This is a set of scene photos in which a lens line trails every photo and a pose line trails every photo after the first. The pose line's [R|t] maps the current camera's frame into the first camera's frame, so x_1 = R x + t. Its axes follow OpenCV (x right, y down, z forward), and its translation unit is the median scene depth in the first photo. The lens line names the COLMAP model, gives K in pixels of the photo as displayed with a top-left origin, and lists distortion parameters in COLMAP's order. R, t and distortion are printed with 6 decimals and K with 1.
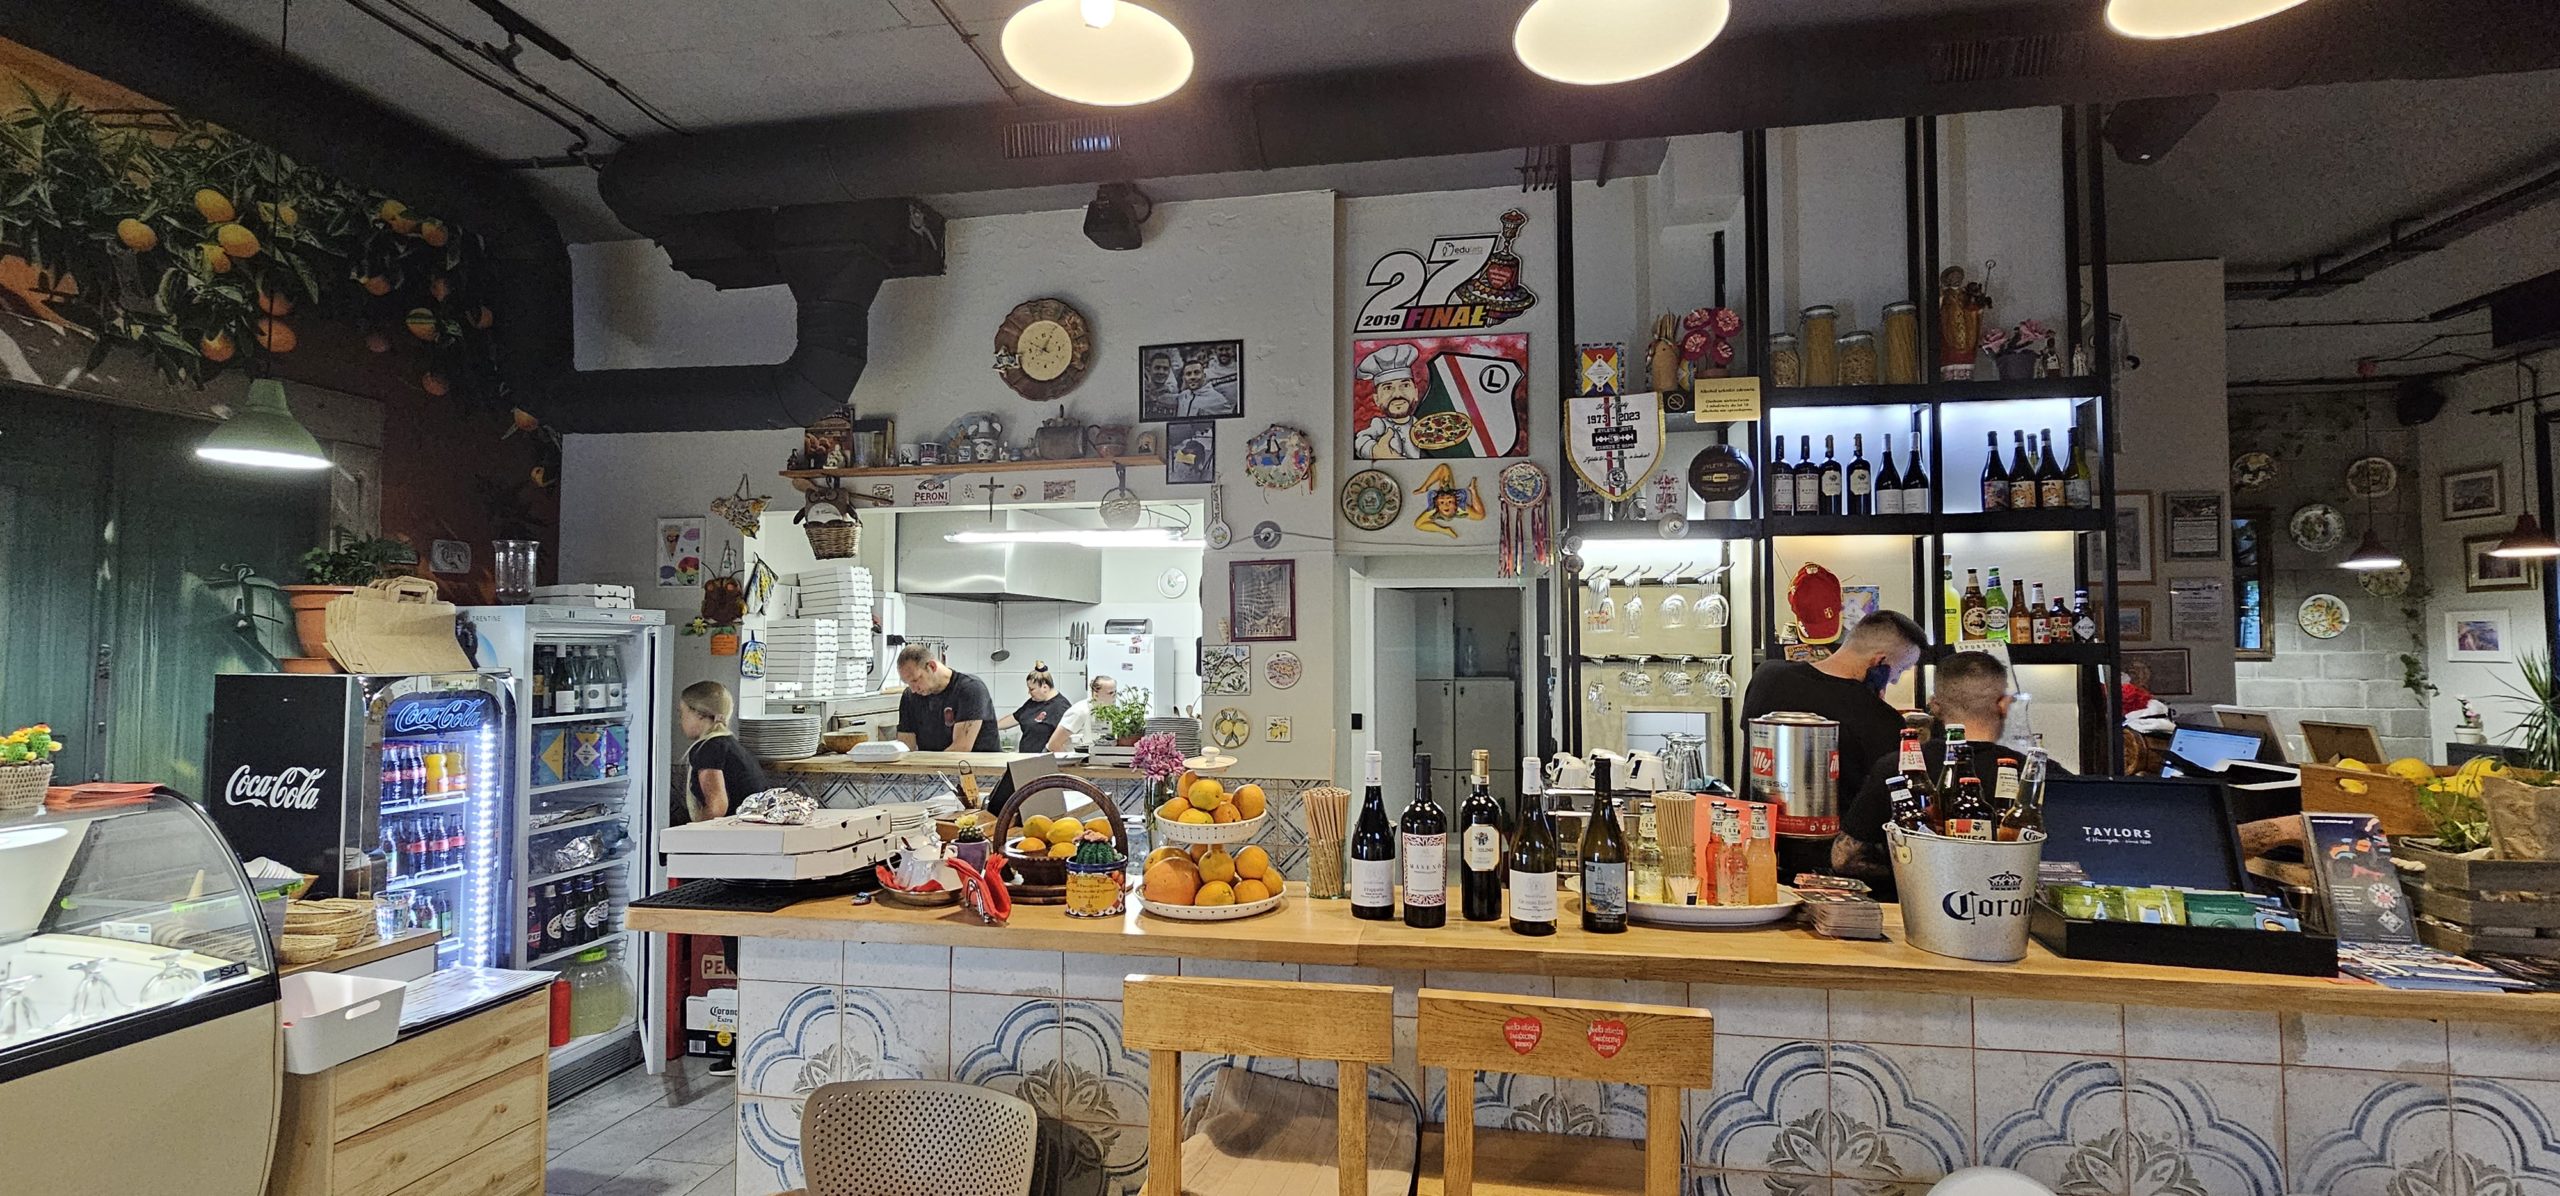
lens RADIAL K [[1041.3, 0, 1285.9], [0, 1041.3, 604.5], [0, 0, 1]] dist [-0.002916, -0.000224]
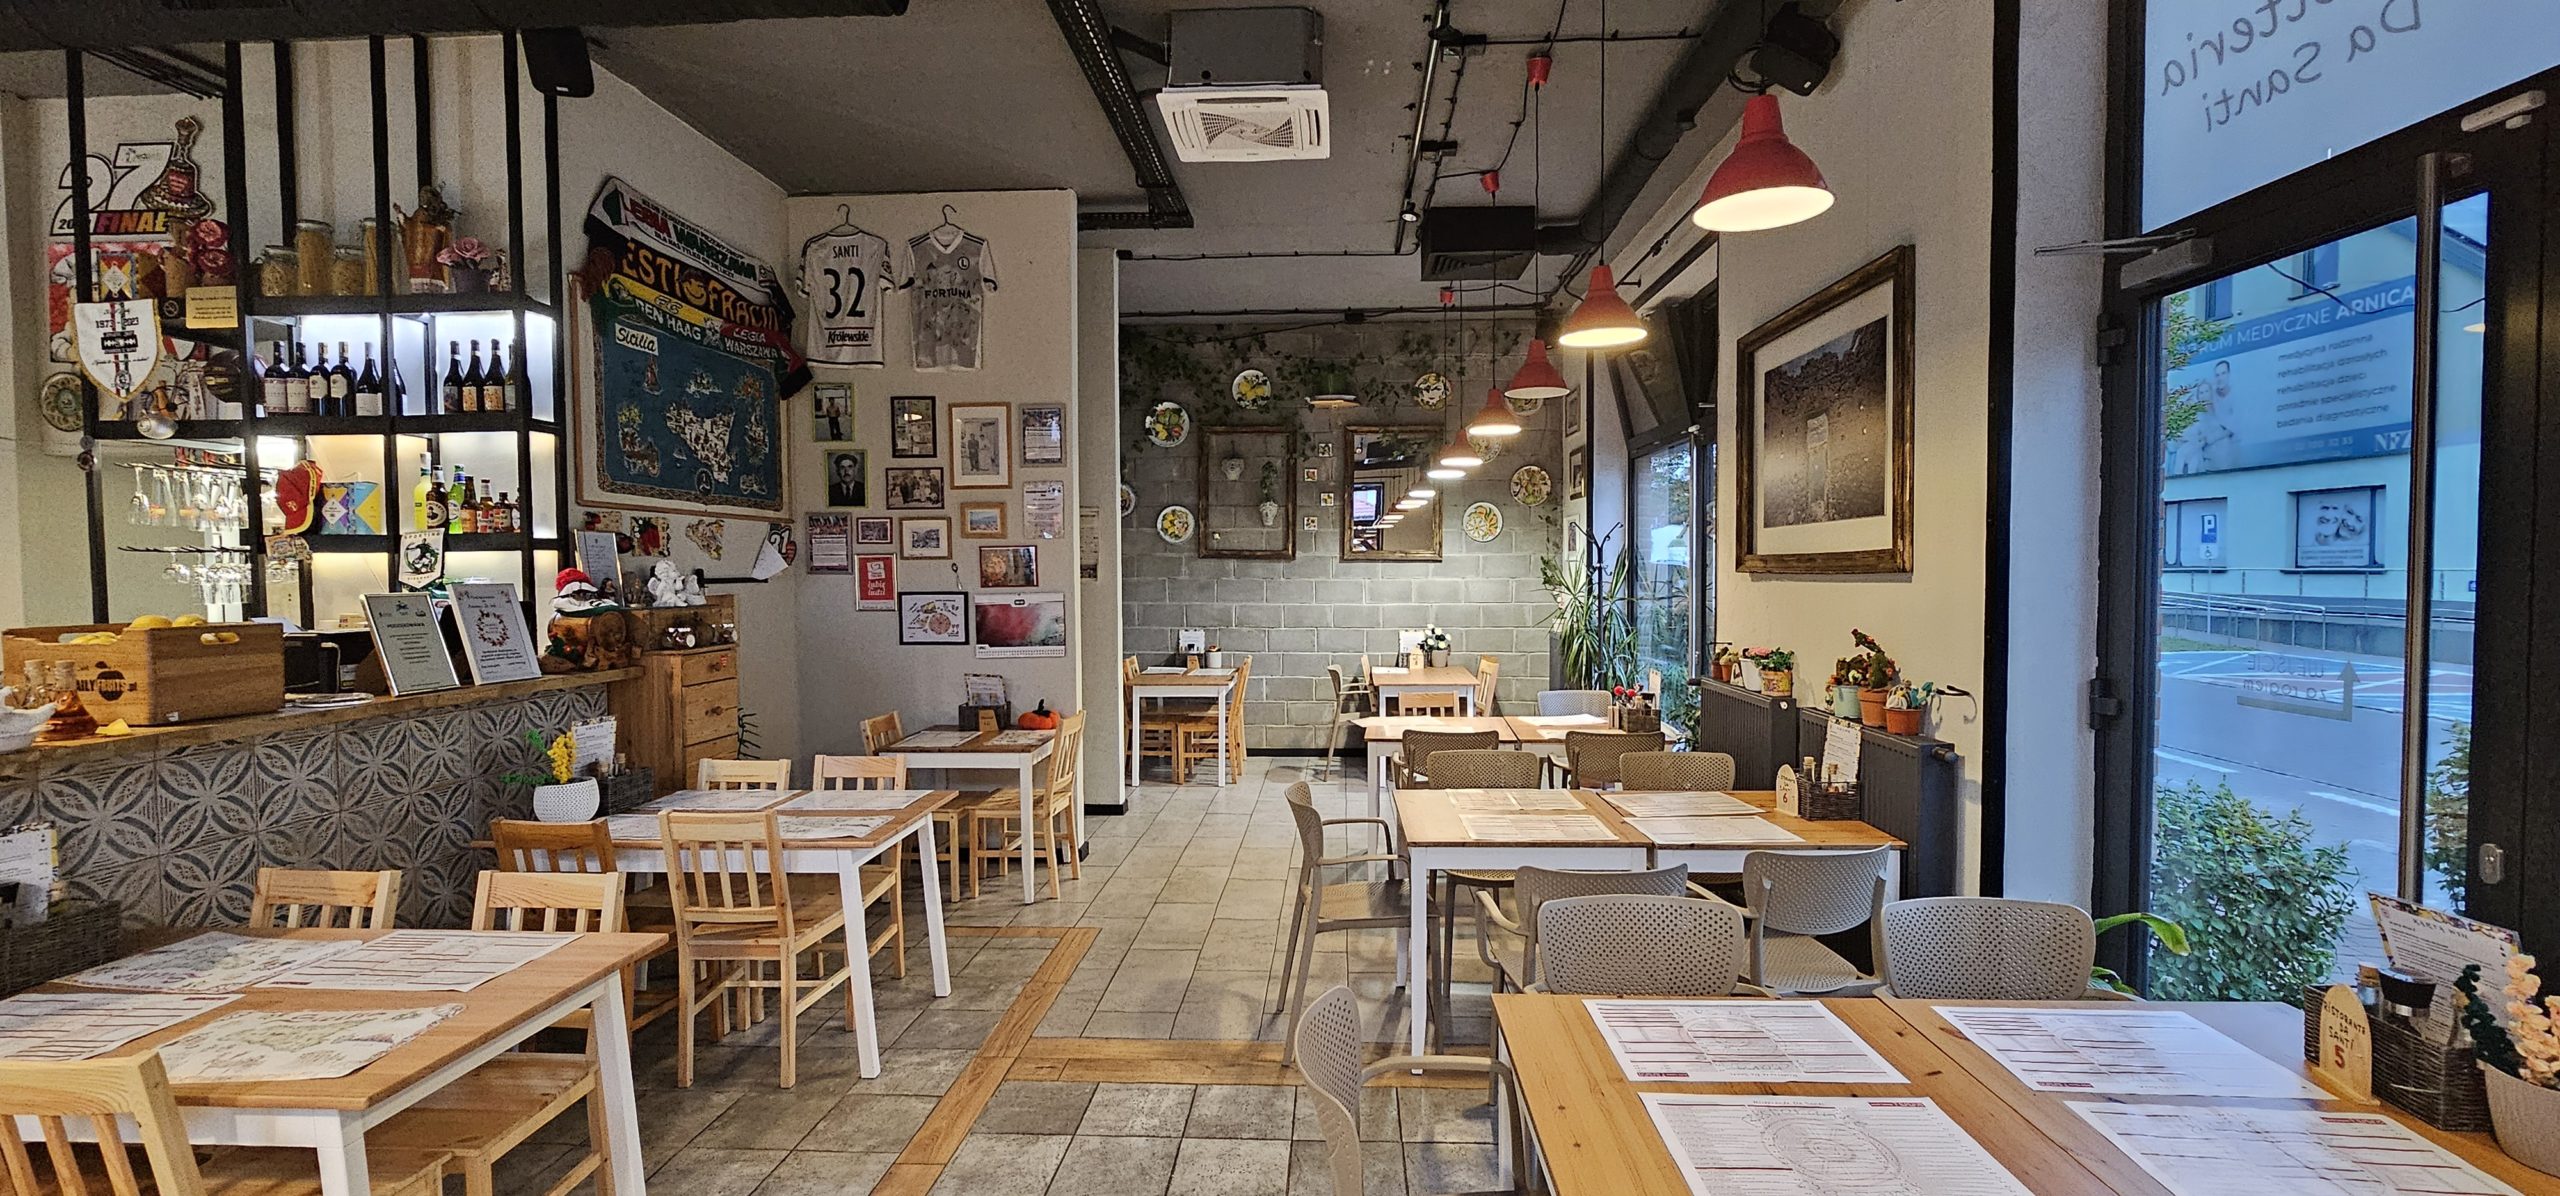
lens RADIAL K [[1041.3, 0, 1286.5], [0, 1041.3, 600.5], [0, 0, 1]] dist [-0.002916, -0.000224]
pose [[0.992630, -0.011192, 0.120669, 1.166368], [0.002475, 0.997391, 0.072150, 0.025261], [-0.121162, -0.071319, 0.990067, -0.178439]]
